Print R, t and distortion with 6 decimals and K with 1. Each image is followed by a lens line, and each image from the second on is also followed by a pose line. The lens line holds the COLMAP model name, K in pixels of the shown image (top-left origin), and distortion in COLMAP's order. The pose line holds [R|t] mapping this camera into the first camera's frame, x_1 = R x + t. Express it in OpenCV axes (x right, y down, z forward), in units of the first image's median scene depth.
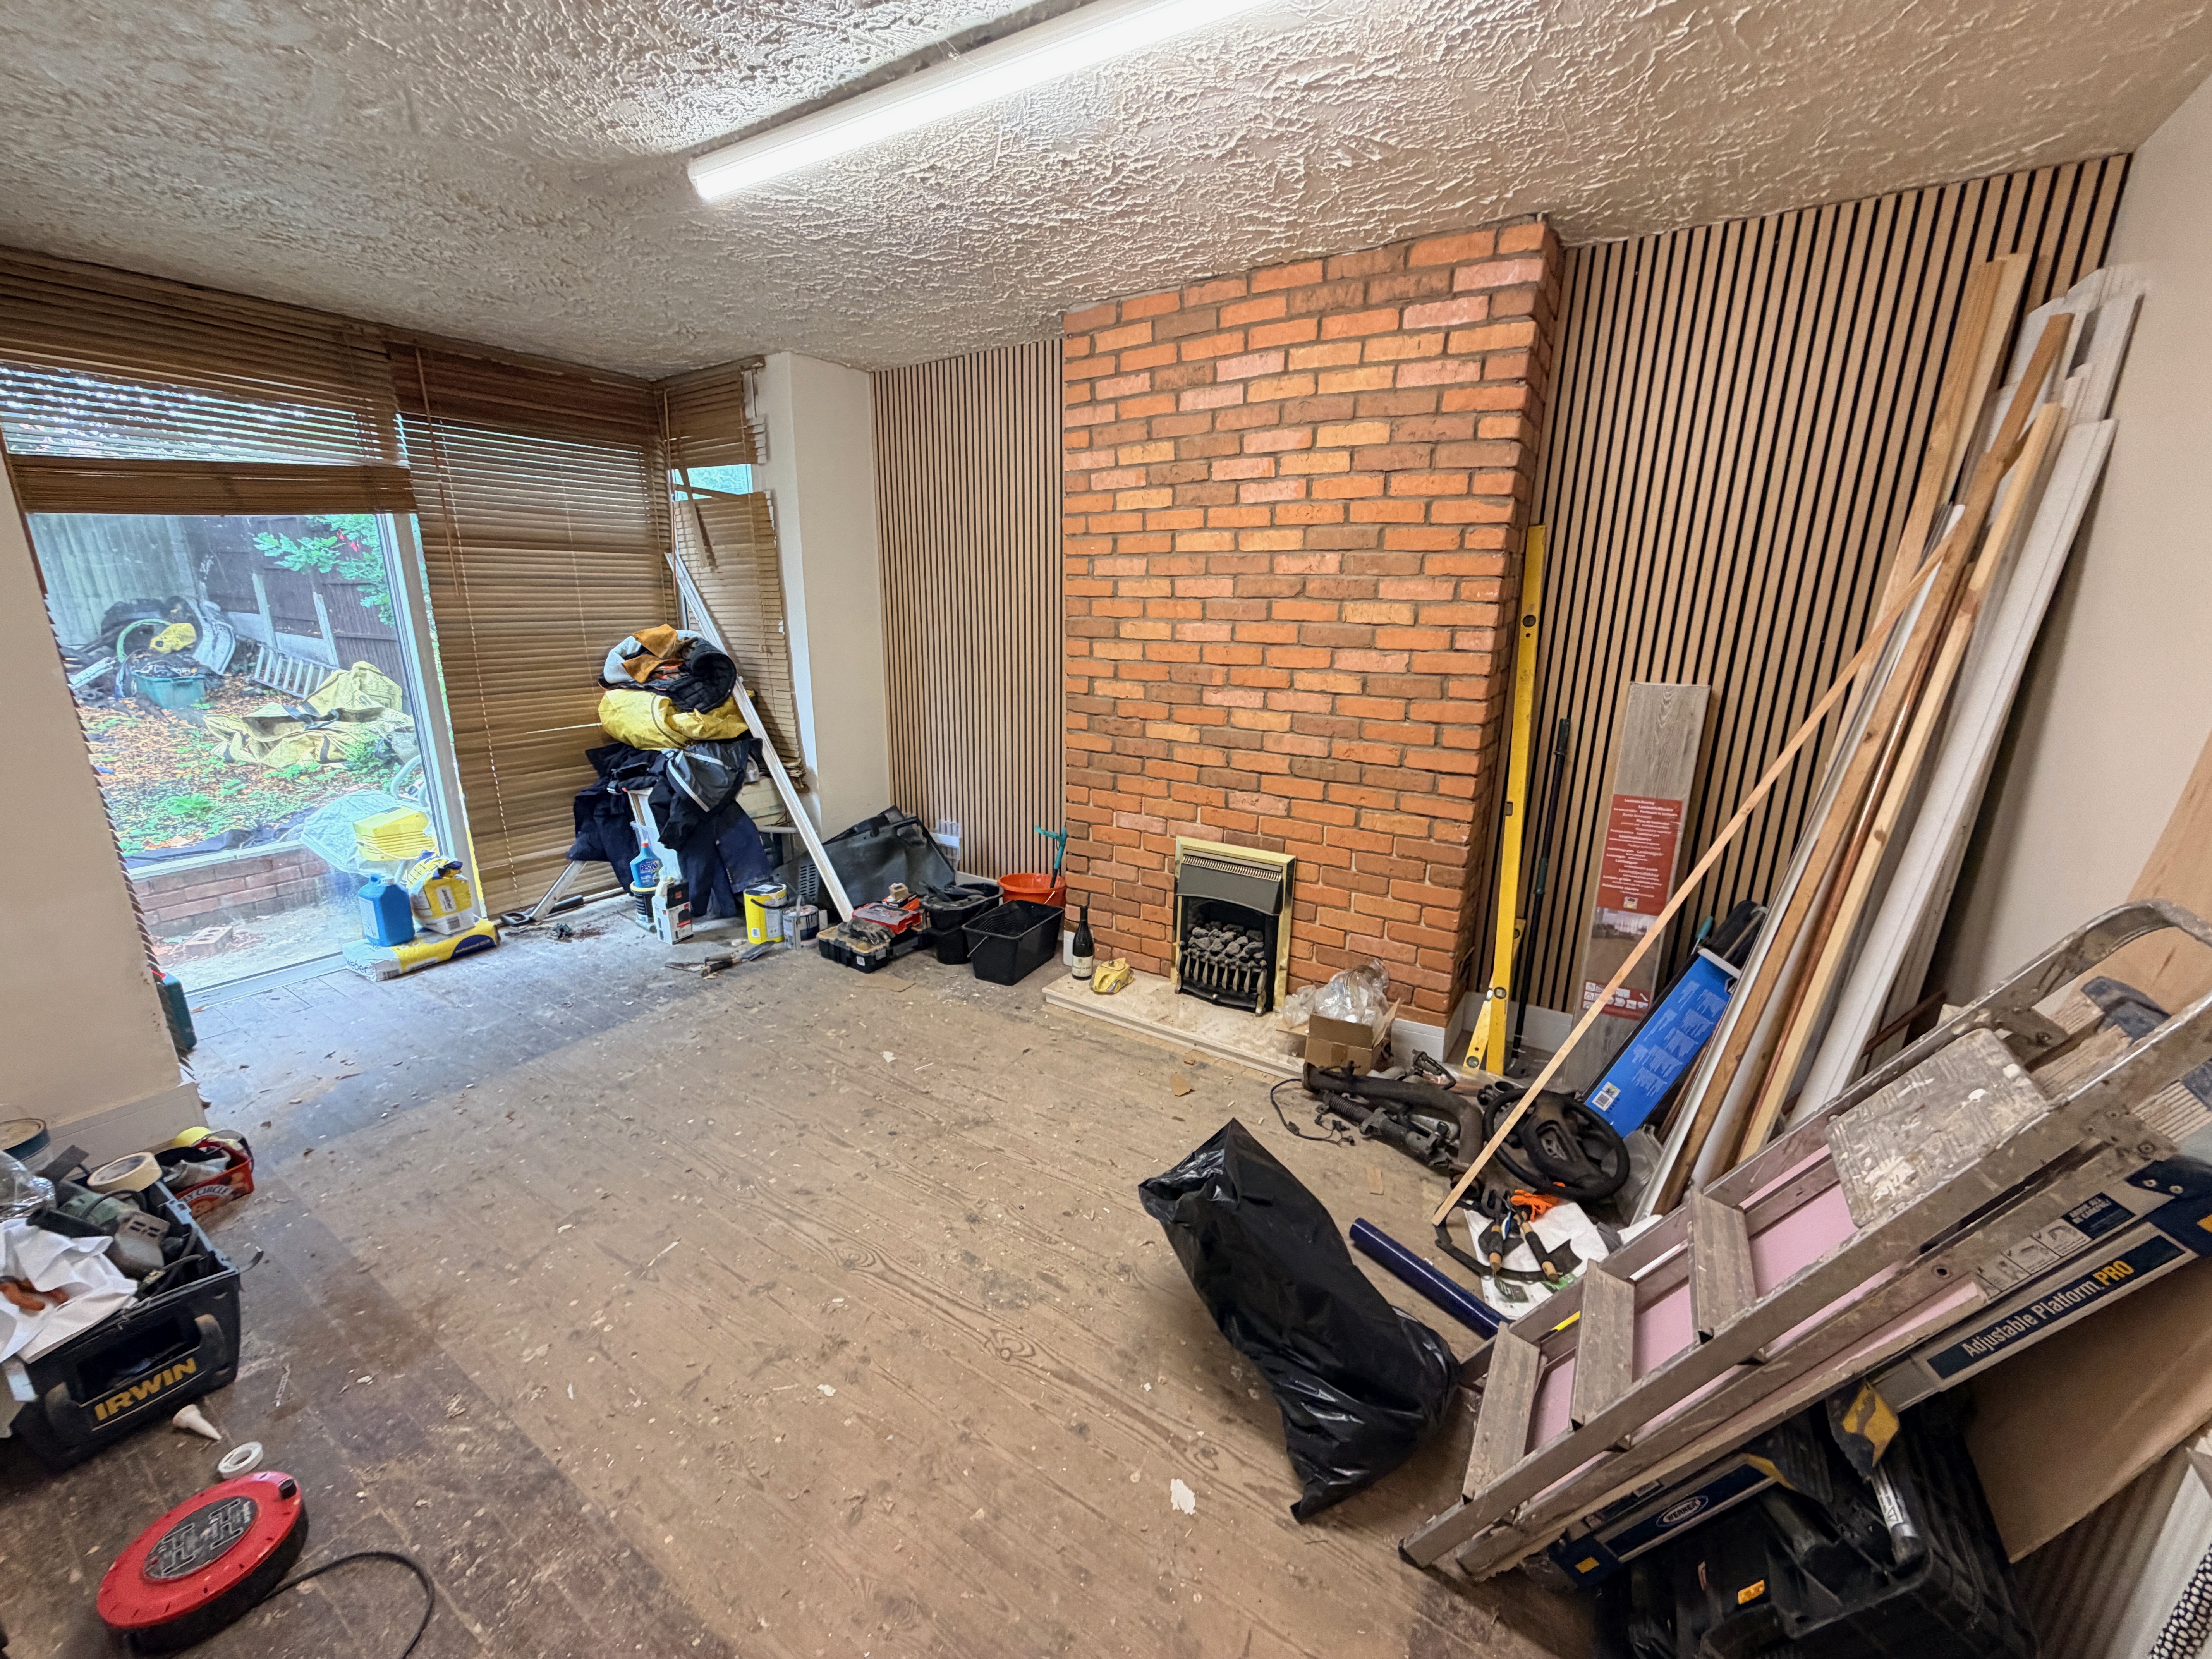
lens RADIAL K [[880.6, 0, 1095.4], [0, 880.6, 830.6], [0, 0, 1]] dist [-0.001636, -0.000561]
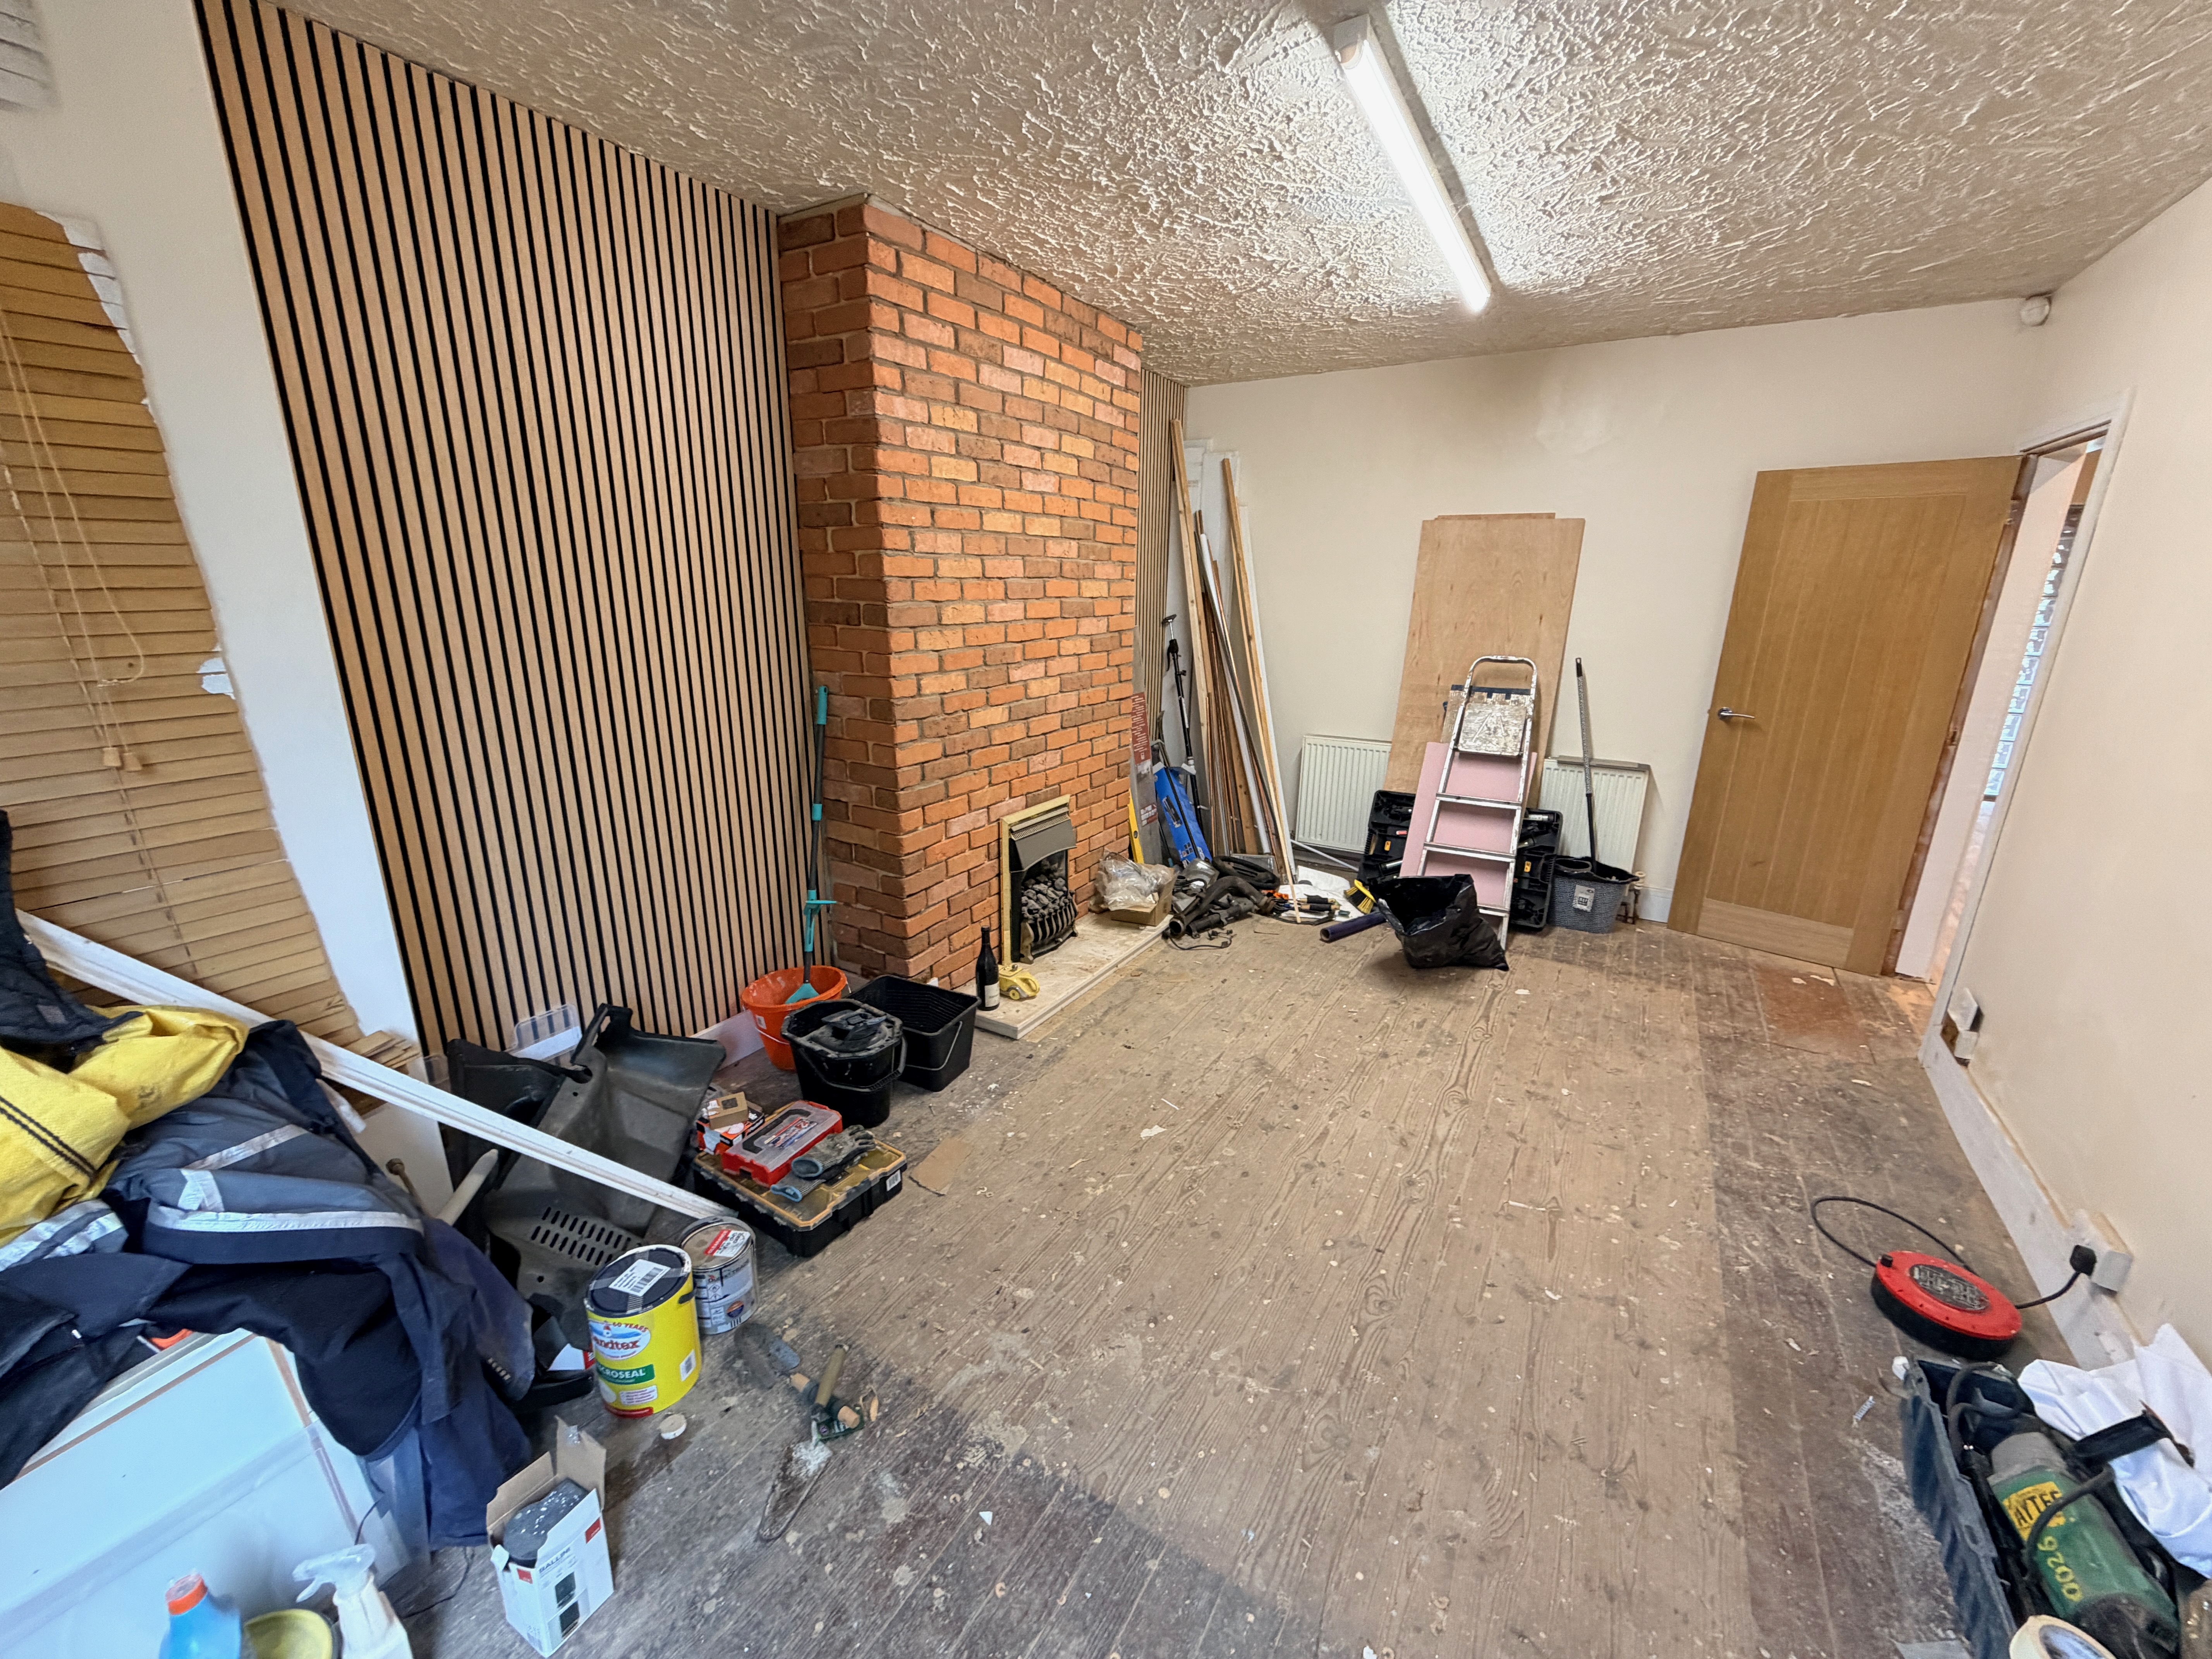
lens RADIAL K [[880.6, 0, 1099.9], [0, 880.6, 829.3], [0, 0, 1]] dist [-0.001636, -0.000561]
pose [[-0.034389, -0.285726, 0.957694, -0.956867], [0.246186, 0.926311, 0.285203, -0.263773], [-0.968612, 0.245578, 0.038487, 0.944772]]
